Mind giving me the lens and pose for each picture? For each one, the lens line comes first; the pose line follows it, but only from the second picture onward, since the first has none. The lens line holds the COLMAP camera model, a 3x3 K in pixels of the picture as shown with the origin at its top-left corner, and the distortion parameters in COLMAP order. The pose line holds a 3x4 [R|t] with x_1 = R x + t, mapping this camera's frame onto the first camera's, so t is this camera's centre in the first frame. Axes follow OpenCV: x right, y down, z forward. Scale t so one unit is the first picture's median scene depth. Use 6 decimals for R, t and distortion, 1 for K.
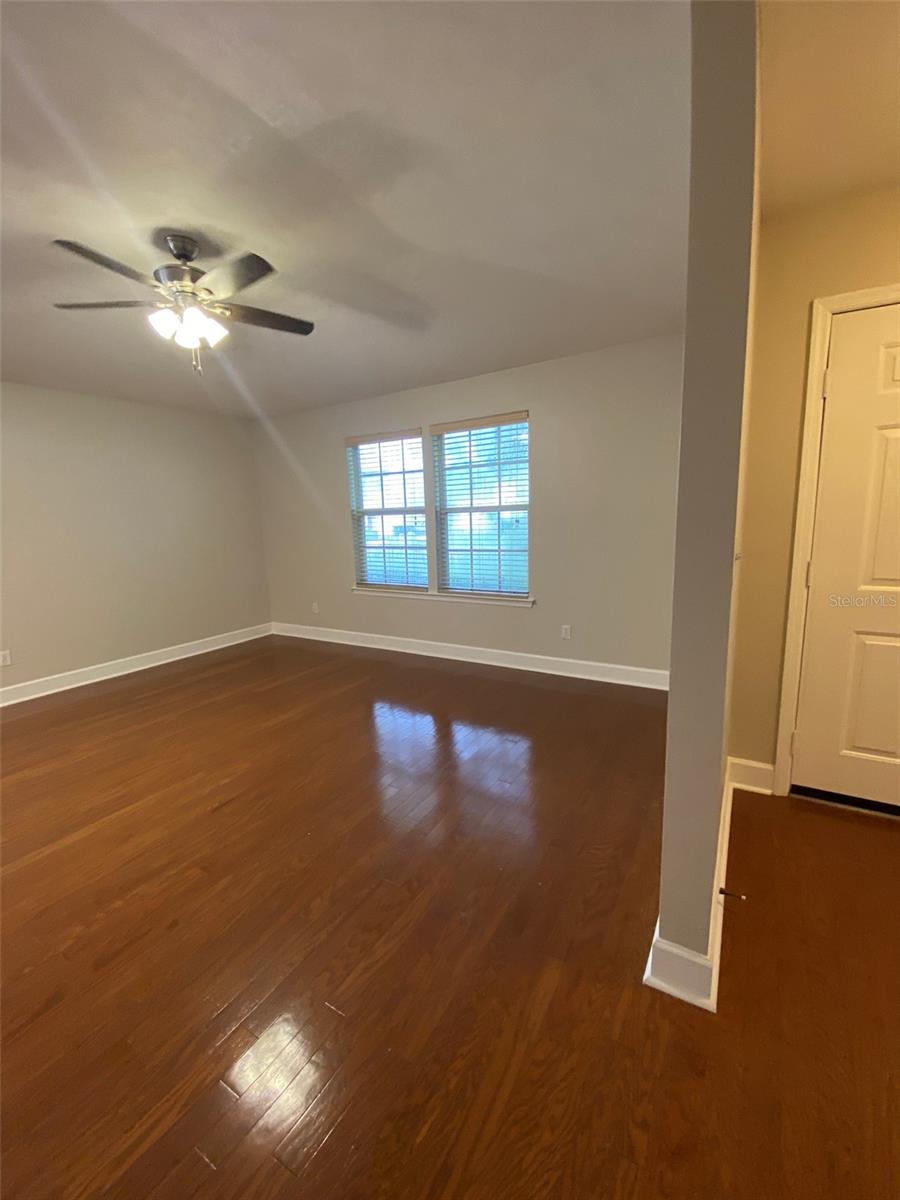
lens RADIAL K [[482.6, 0, 450.0], [0, 482.6, 600.0], [0, 0, 1]] dist [0.019310, -0.021984]
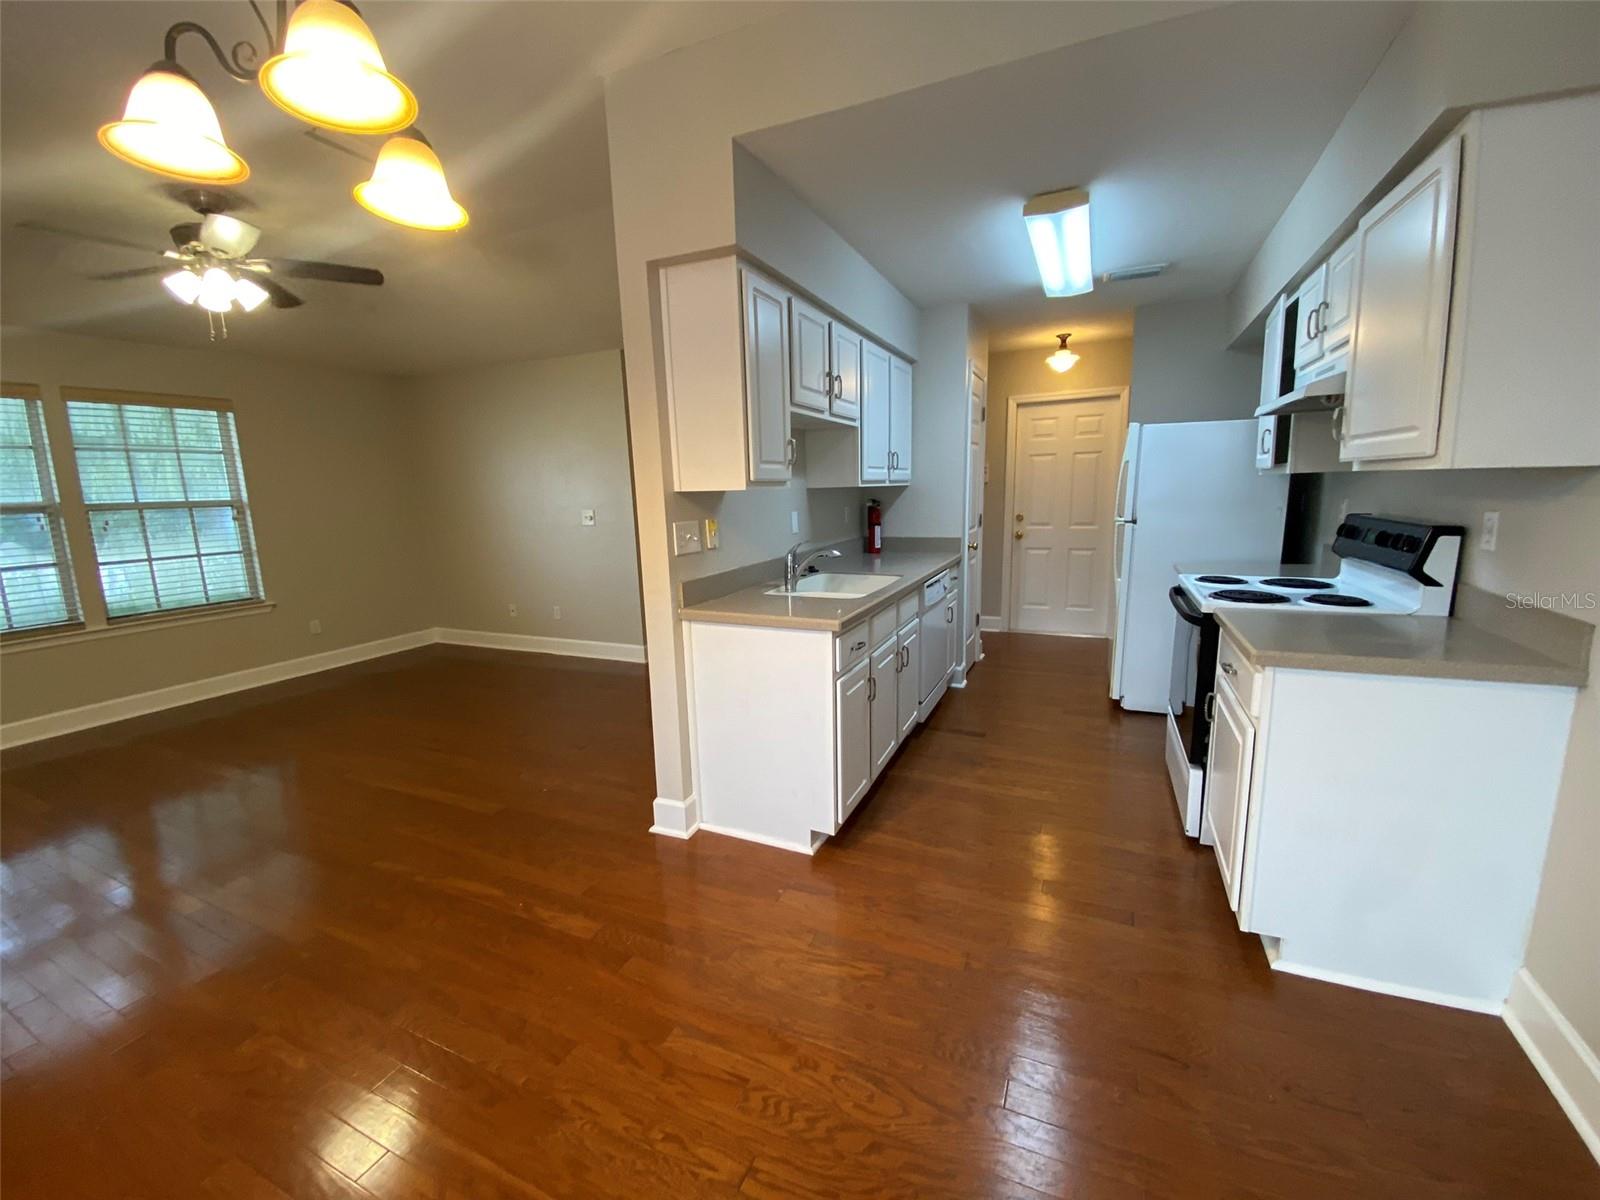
lens RADIAL K [[644.9, 0, 798.1], [0, 644.9, 604.0], [0, 0, 1]] dist [0.054014, -0.044462]
pose [[-0.120218, -0.133656, 0.983709, -1.163503], [0.204131, 0.966394, 0.156250, 0.013800], [-0.971534, 0.219589, -0.088894, 0.123218]]
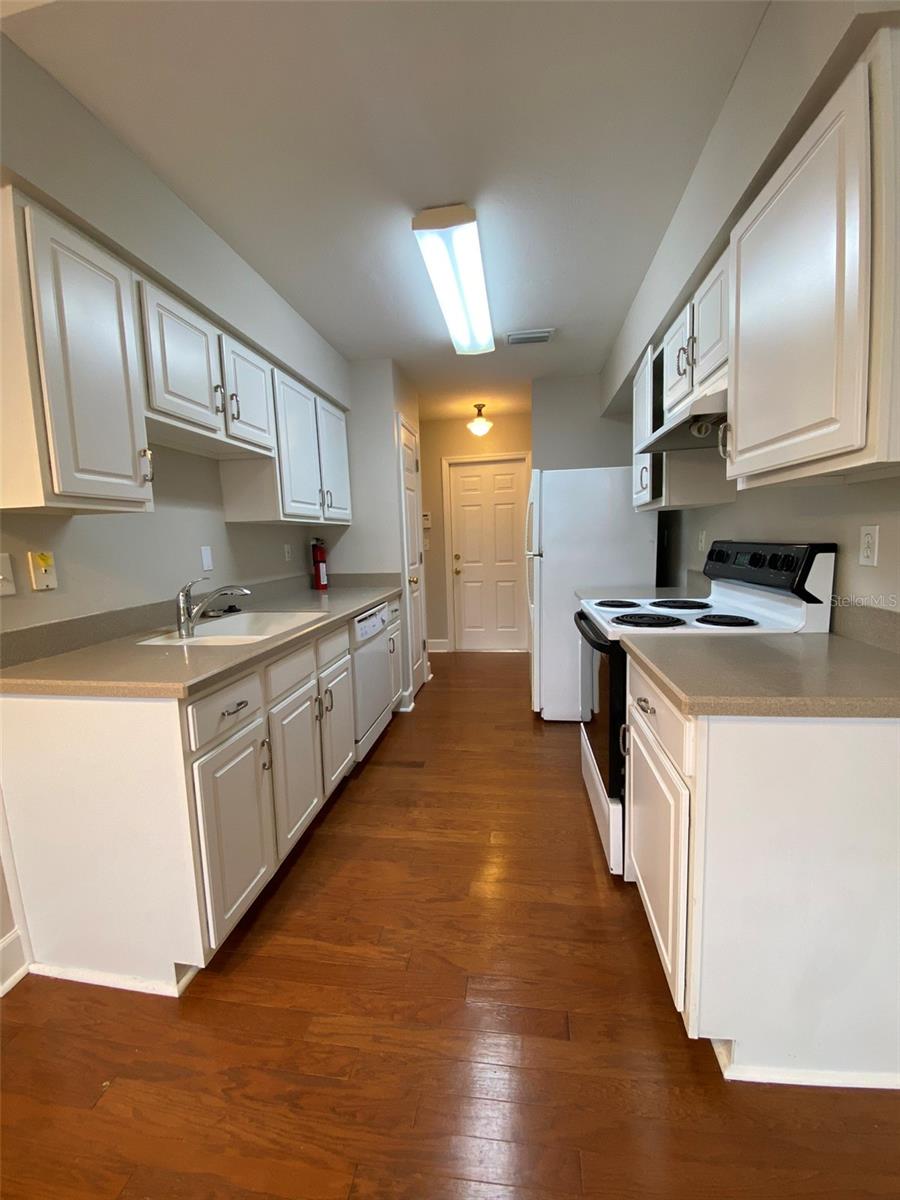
lens RADIAL K [[482.6, 0, 450.0], [0, 482.6, 600.0], [0, 0, 1]] dist [0.019310, -0.021984]
pose [[-0.392267, -0.067107, 0.917400, -0.964128], [0.206329, 0.965503, 0.158849, 0.057278], [-0.896412, 0.251597, -0.364889, -0.007157]]
